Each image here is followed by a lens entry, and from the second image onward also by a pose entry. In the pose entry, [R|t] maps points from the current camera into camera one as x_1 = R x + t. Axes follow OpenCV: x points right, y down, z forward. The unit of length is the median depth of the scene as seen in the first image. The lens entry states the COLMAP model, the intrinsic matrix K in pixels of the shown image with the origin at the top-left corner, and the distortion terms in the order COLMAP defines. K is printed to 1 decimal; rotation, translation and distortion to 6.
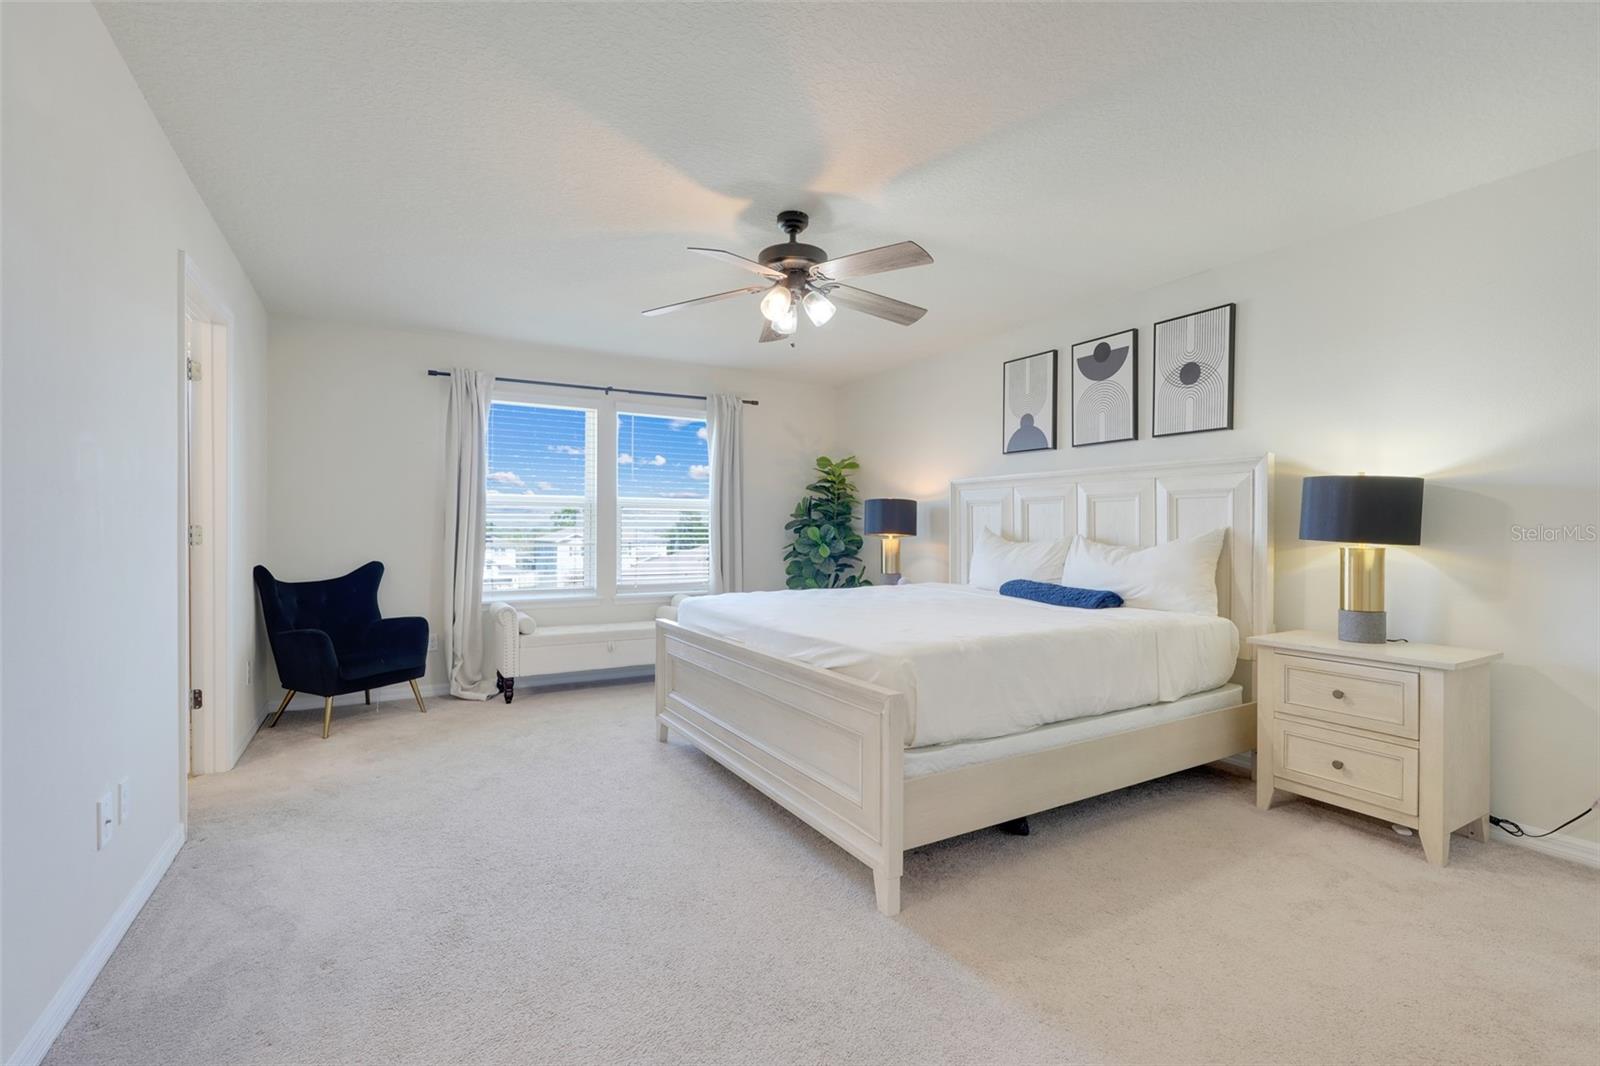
lens RADIAL K [[717.5, 0, 800.0], [0, 717.5, 533.0], [0, 0, 1]] dist [-0.014433, 0.010624]
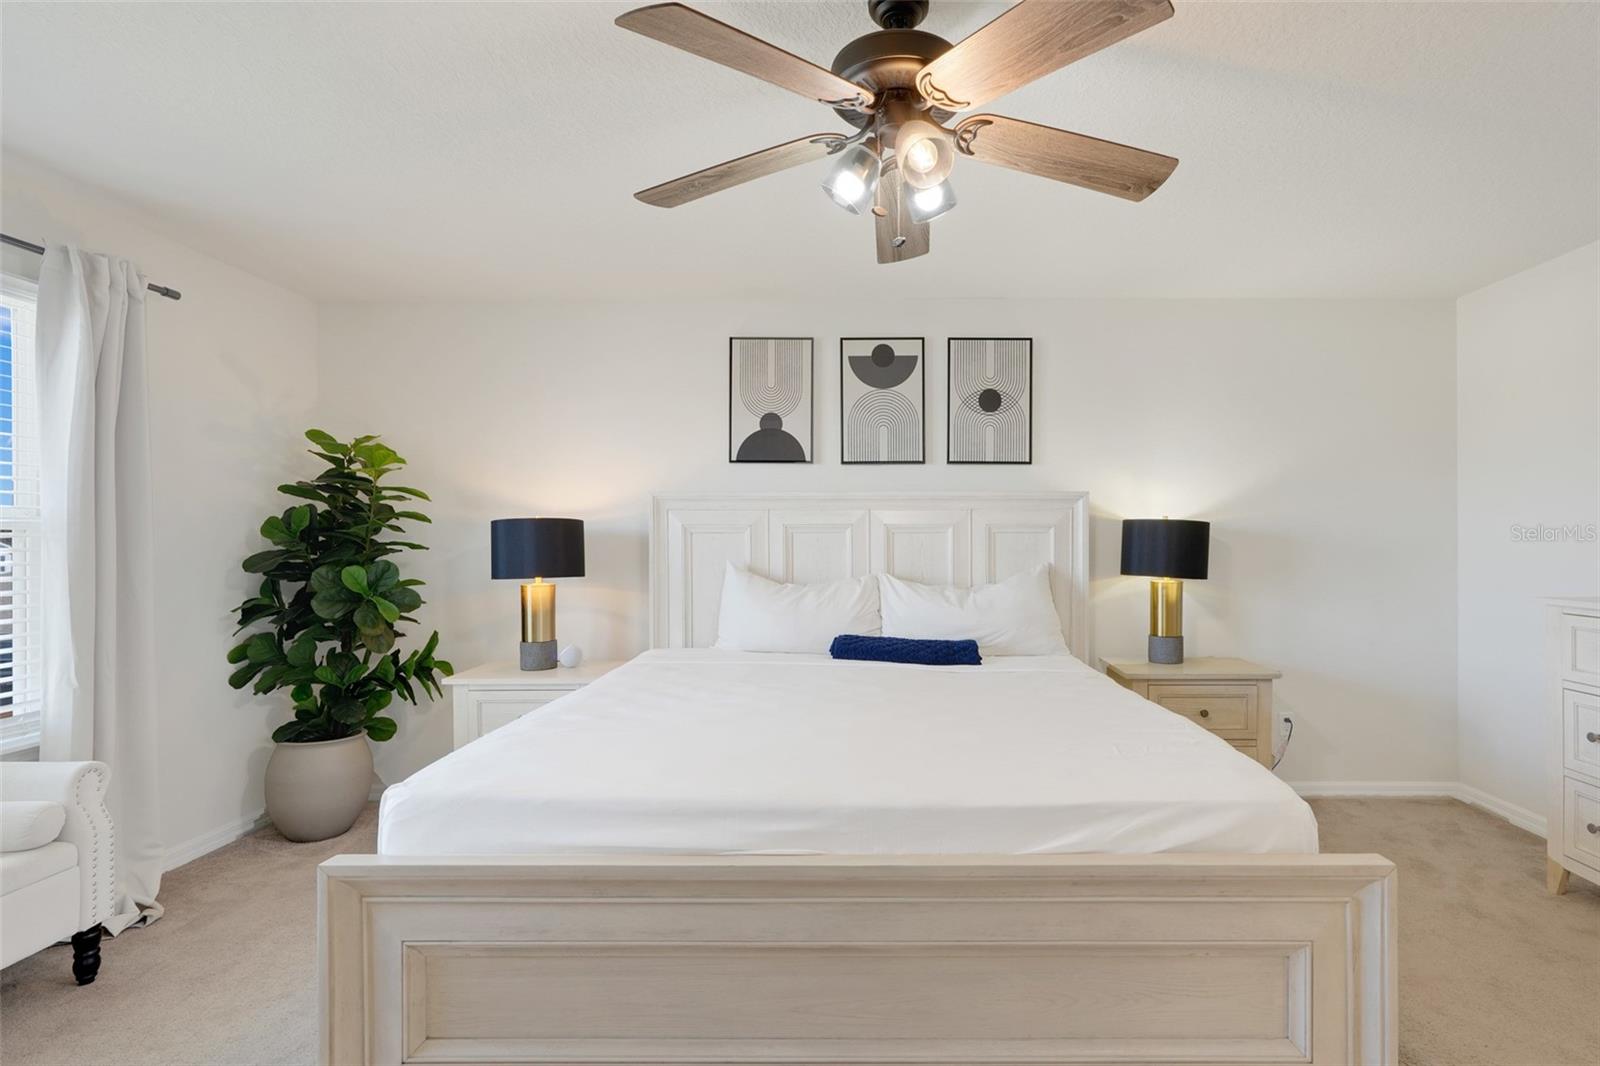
lens RADIAL K [[778.6, 0, 800.0], [0, 778.6, 533.0], [0, 0, 1]] dist [-0.001748, -0.000214]
pose [[0.511432, -0.003037, 0.859318, -0.427379], [0.005172, 0.999987, 0.000456, -0.044146], [-0.859308, 0.004211, 0.511441, 0.623383]]
